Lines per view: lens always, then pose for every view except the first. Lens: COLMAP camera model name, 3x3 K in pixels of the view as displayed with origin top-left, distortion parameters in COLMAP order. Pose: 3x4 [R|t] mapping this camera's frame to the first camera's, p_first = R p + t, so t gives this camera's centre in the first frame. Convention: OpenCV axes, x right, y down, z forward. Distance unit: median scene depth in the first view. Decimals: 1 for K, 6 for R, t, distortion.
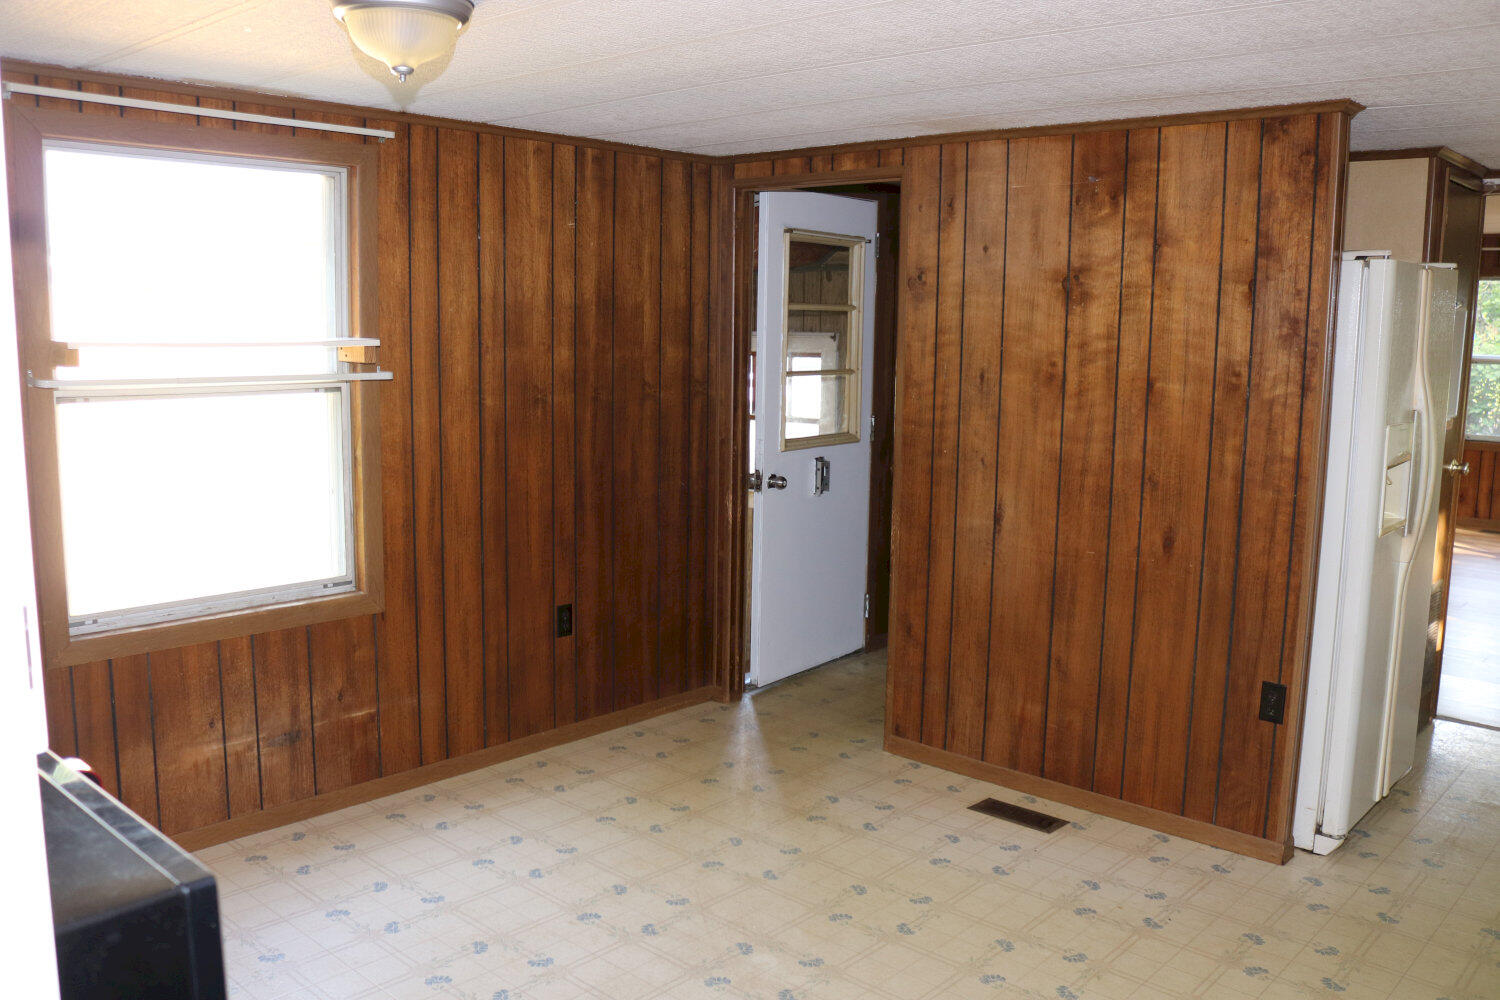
lens RADIAL K [[1232.7, 0, 707.5], [0, 1232.7, 495.4], [0, 0, 1]] dist [-0.149450, 0.117562]
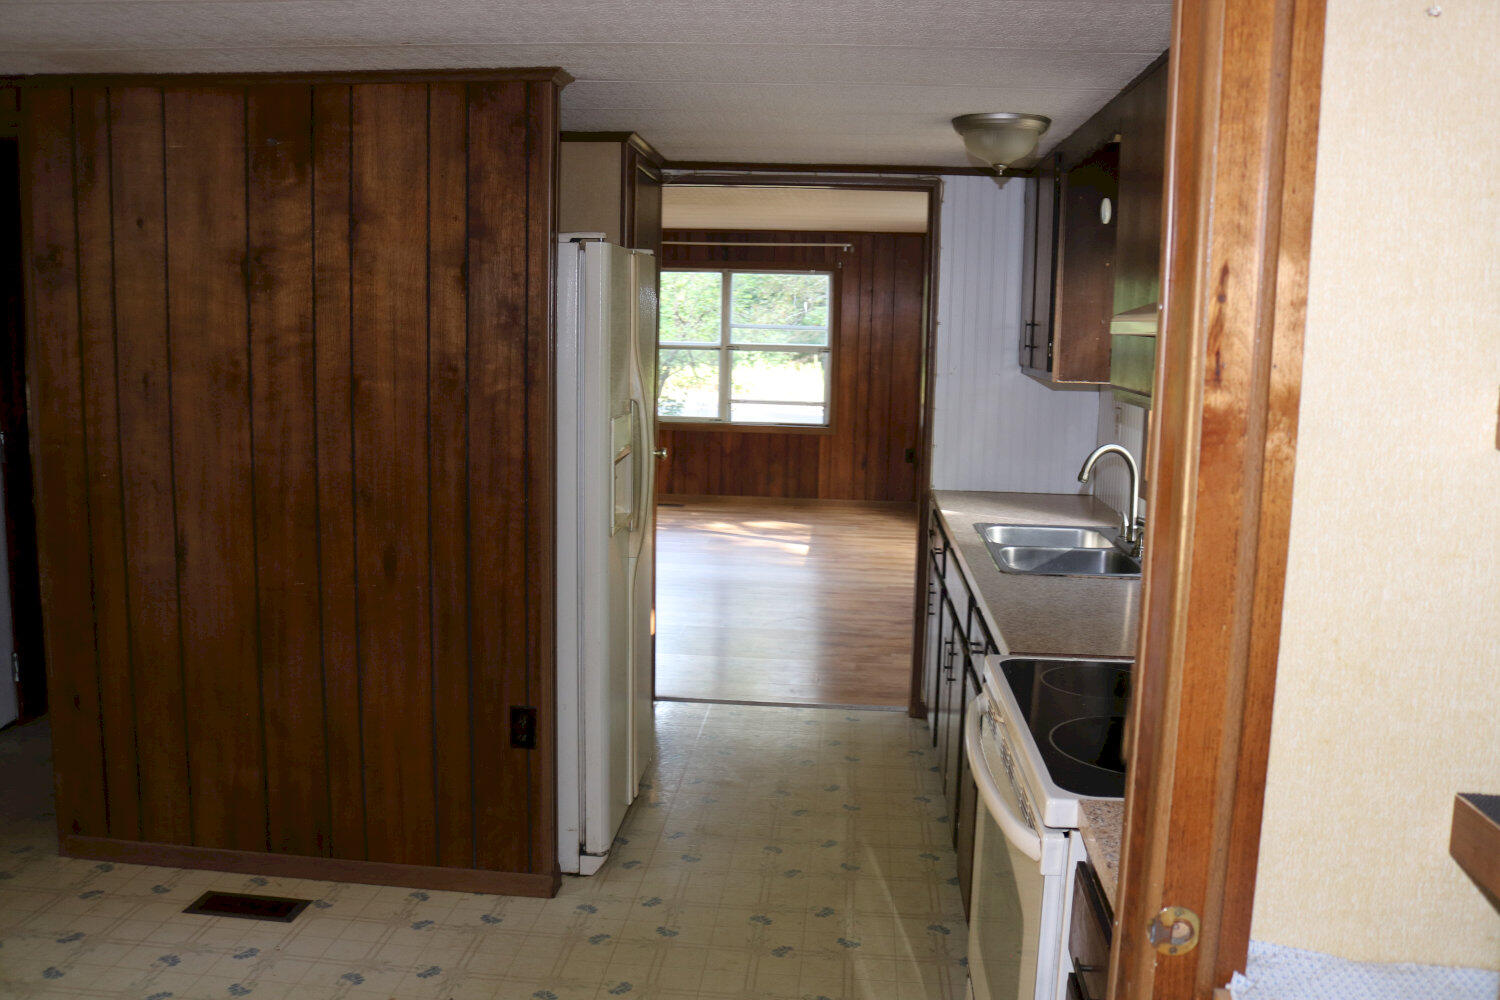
lens RADIAL K [[1232.7, 0, 746.9], [0, 1232.7, 489.3], [0, 0, 1]] dist [-0.149450, 0.117562]
pose [[0.767789, -0.079845, 0.635708, 0.024010], [0.078728, 0.996443, 0.030068, -0.020022], [-0.635847, 0.026962, 0.771344, 0.152681]]
